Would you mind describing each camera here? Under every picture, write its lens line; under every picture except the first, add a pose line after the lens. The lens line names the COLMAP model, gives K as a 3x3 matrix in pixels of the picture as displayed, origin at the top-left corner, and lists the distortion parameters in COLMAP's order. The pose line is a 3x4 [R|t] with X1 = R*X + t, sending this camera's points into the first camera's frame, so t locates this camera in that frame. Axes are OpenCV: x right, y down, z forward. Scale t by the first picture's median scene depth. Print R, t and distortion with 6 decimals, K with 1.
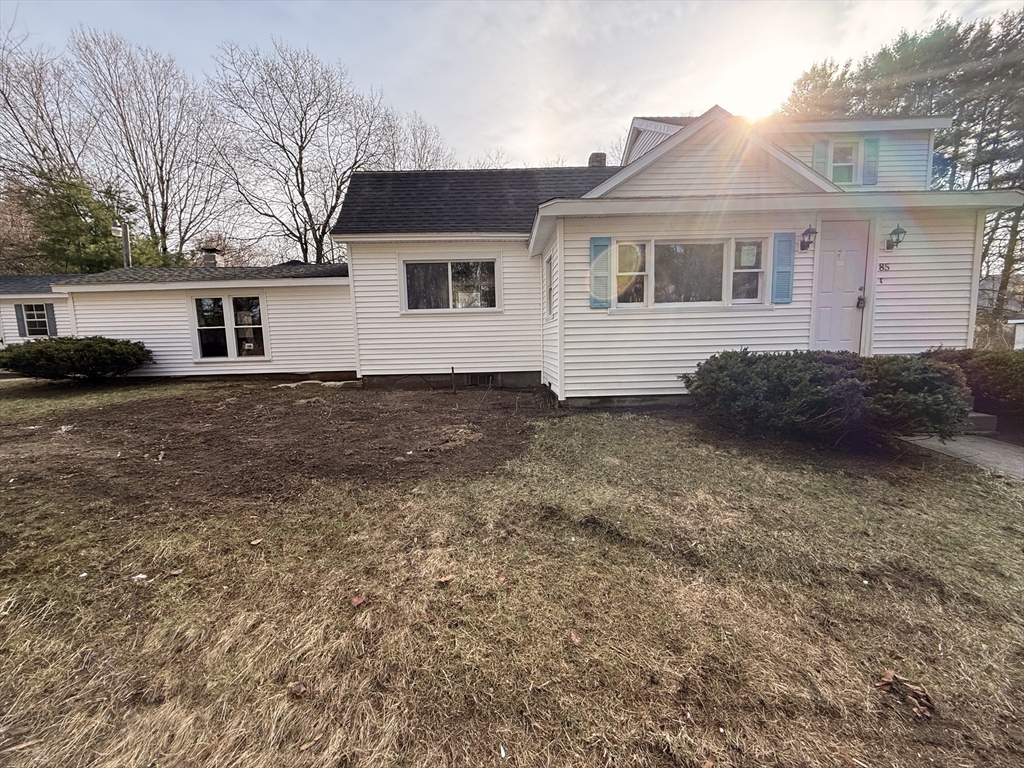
lens RADIAL K [[407.6, 0, 512.0], [0, 407.6, 384.0], [0, 0, 1]] dist [0.002420, 0.000389]
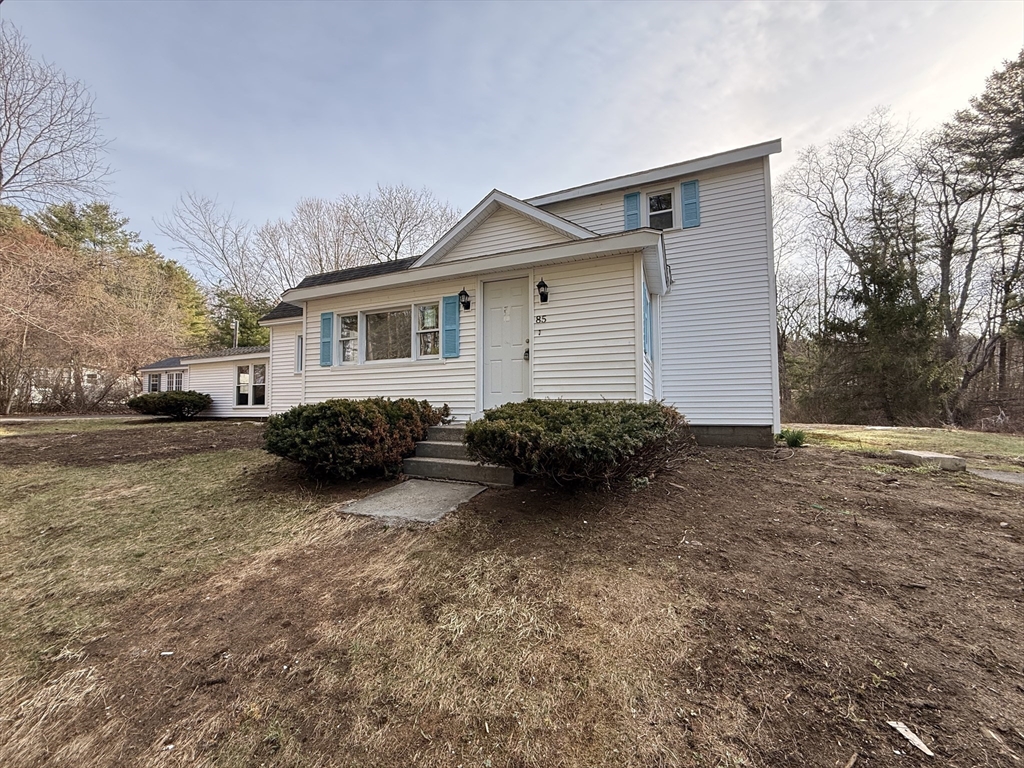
lens RADIAL K [[407.6, 0, 512.0], [0, 407.6, 384.0], [0, 0, 1]] dist [0.002420, 0.000389]
pose [[0.911922, -0.006042, -0.410319, 0.780535], [-0.054676, 0.989187, -0.136083, 0.006831], [0.406704, 0.146532, 0.901732, 0.057724]]
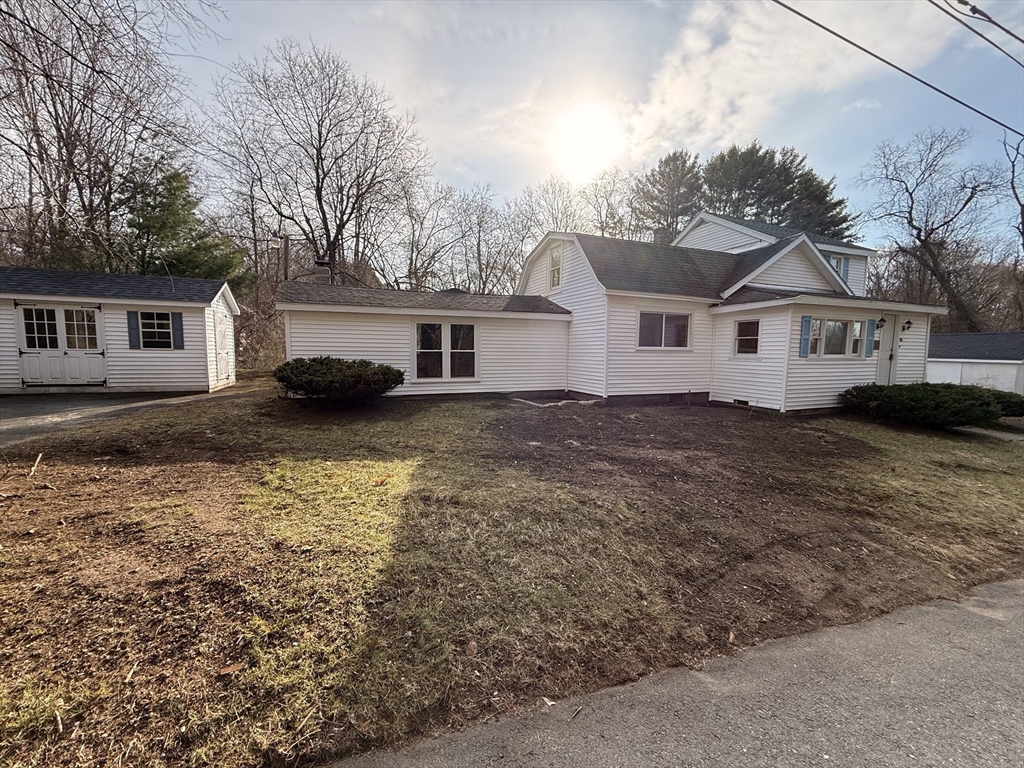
lens RADIAL K [[410.9, 0, 512.2], [0, 410.9, 391.1], [0, 0, 1]] dist [0.001010, 0.000689]
pose [[0.932563, -0.000081, 0.361007, -0.936324], [0.005027, 0.999906, -0.012761, -0.016718], [-0.360972, 0.013715, 0.932476, -0.092696]]
